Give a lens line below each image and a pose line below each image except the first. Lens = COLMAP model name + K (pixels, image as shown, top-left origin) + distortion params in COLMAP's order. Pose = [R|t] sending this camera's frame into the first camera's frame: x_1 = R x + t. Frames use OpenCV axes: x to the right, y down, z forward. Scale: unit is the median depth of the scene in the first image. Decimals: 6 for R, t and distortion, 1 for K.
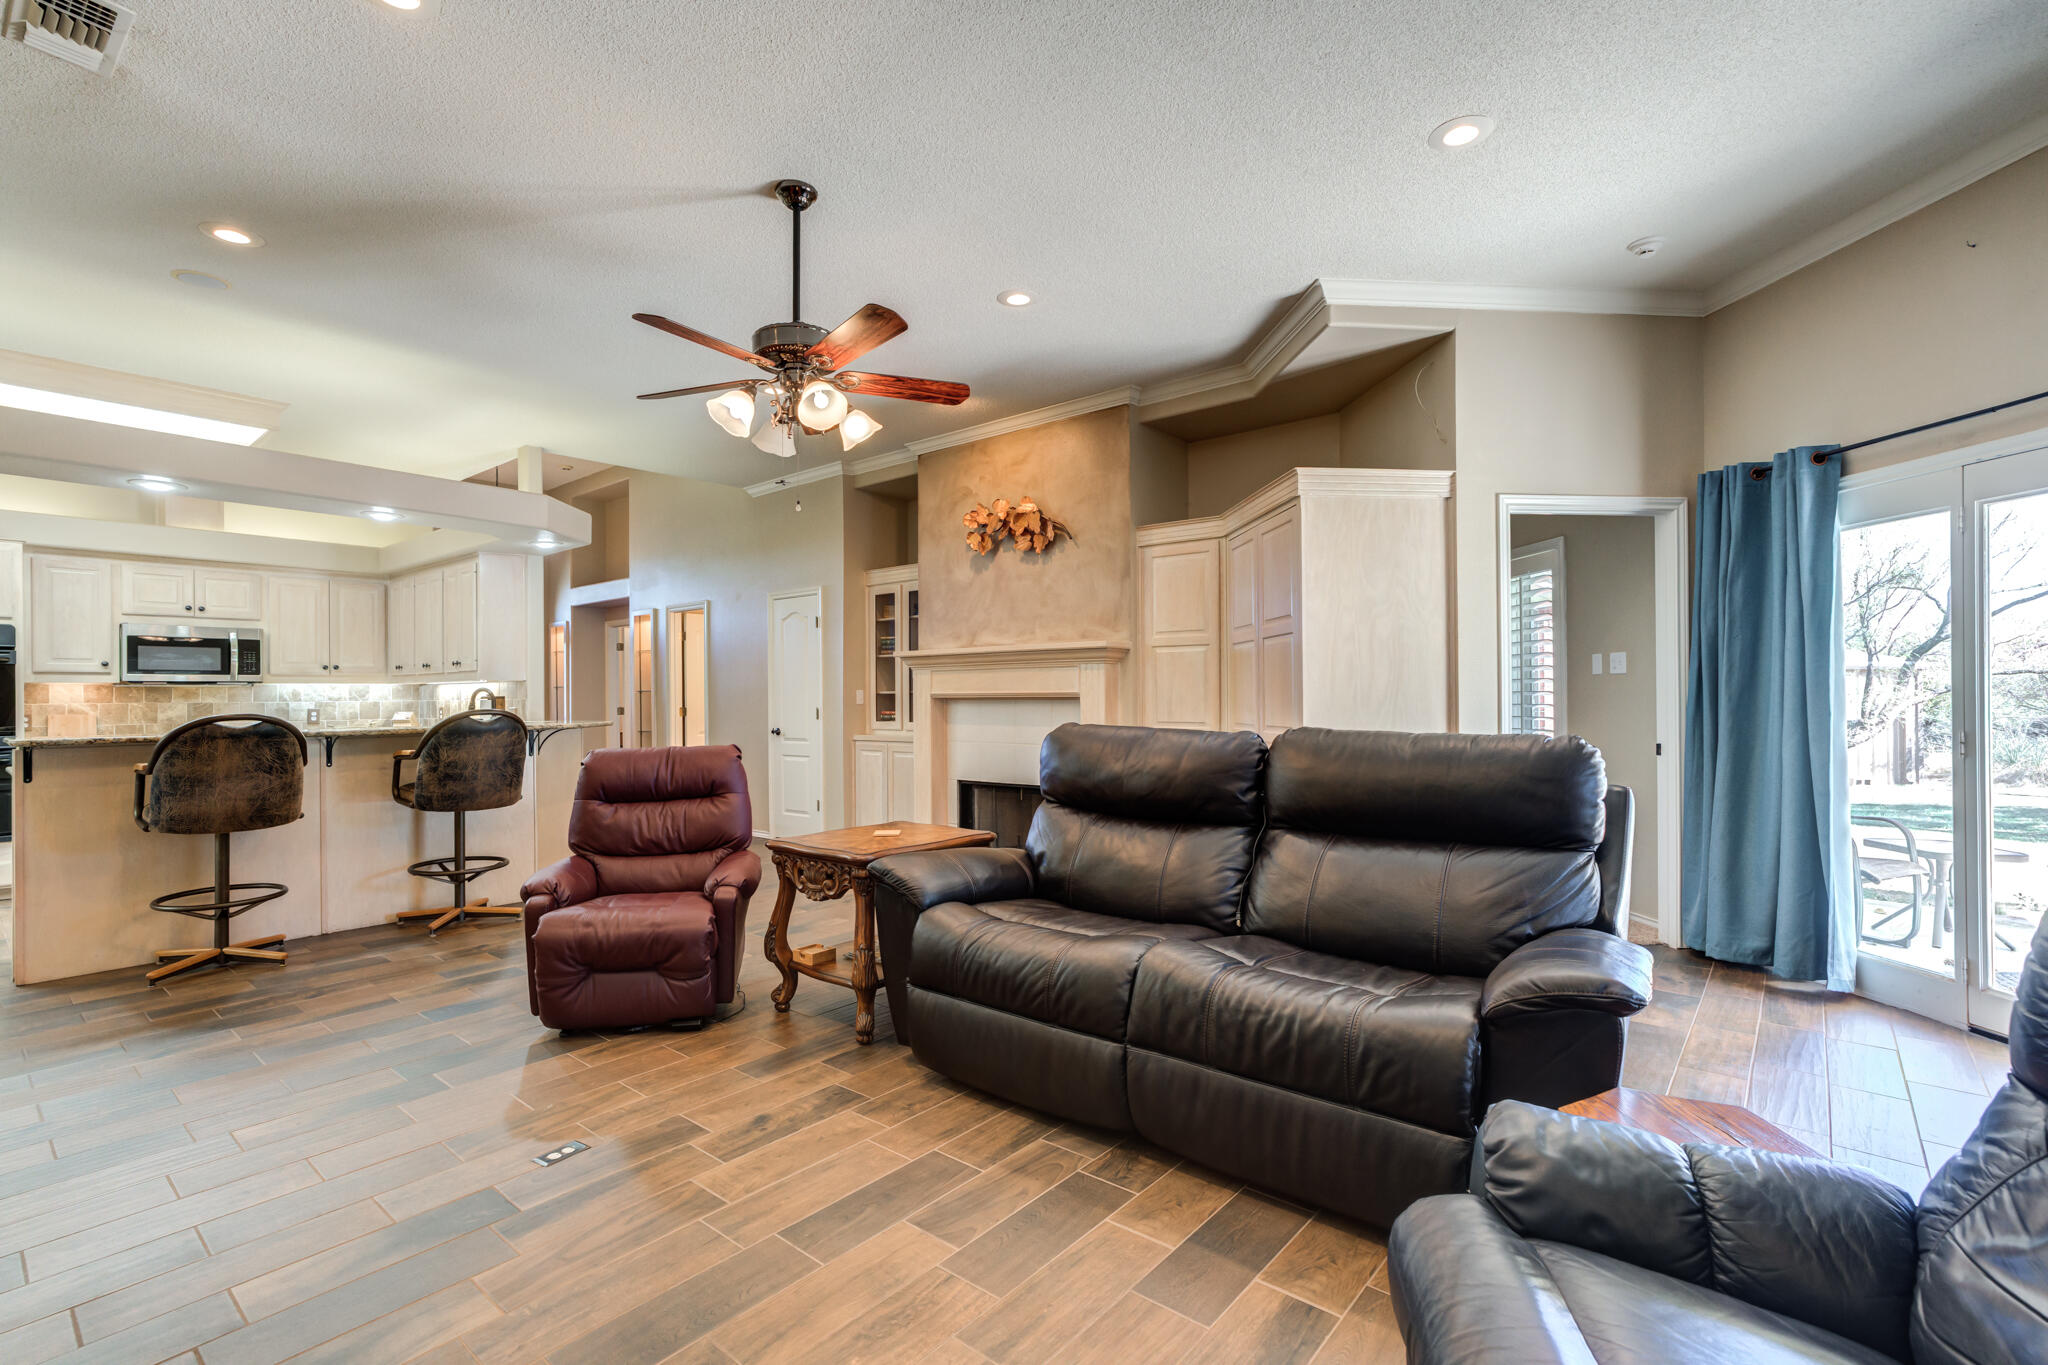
lens RADIAL K [[958.4, 0, 1019.6], [0, 958.4, 691.5], [0, 0, 1]] dist [-0.074453, 0.020296]
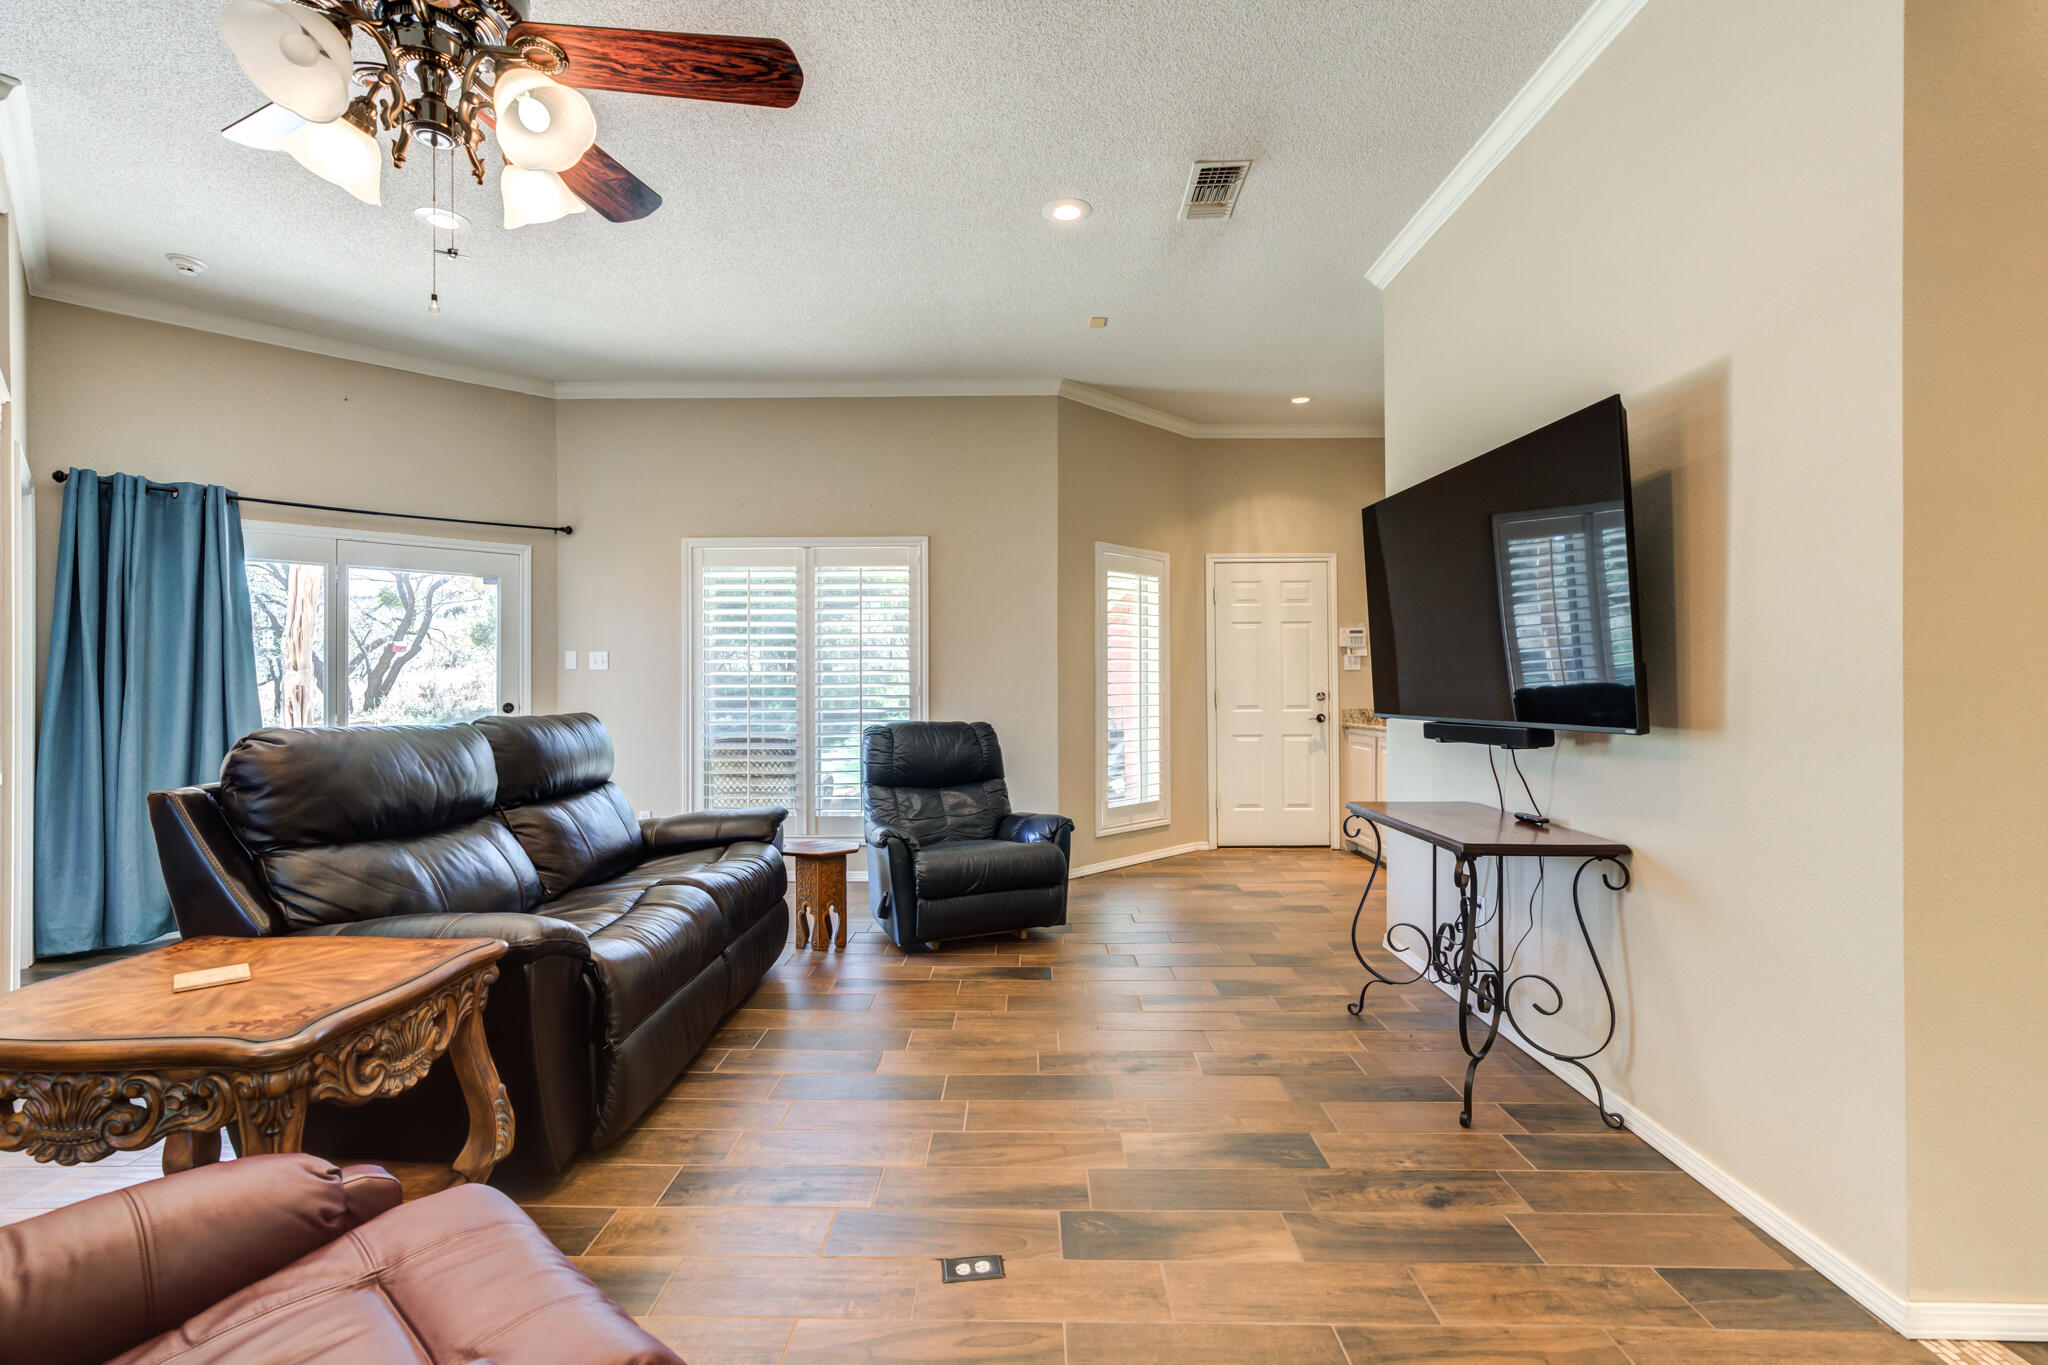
lens RADIAL K [[958.4, 0, 1019.6], [0, 958.4, 691.5], [0, 0, 1]] dist [-0.074453, 0.020296]
pose [[-0.648947, -0.008446, 0.760787, -0.948469], [0.003343, 0.999897, 0.013952, -0.013264], [-0.760826, 0.011597, -0.648852, 1.245627]]
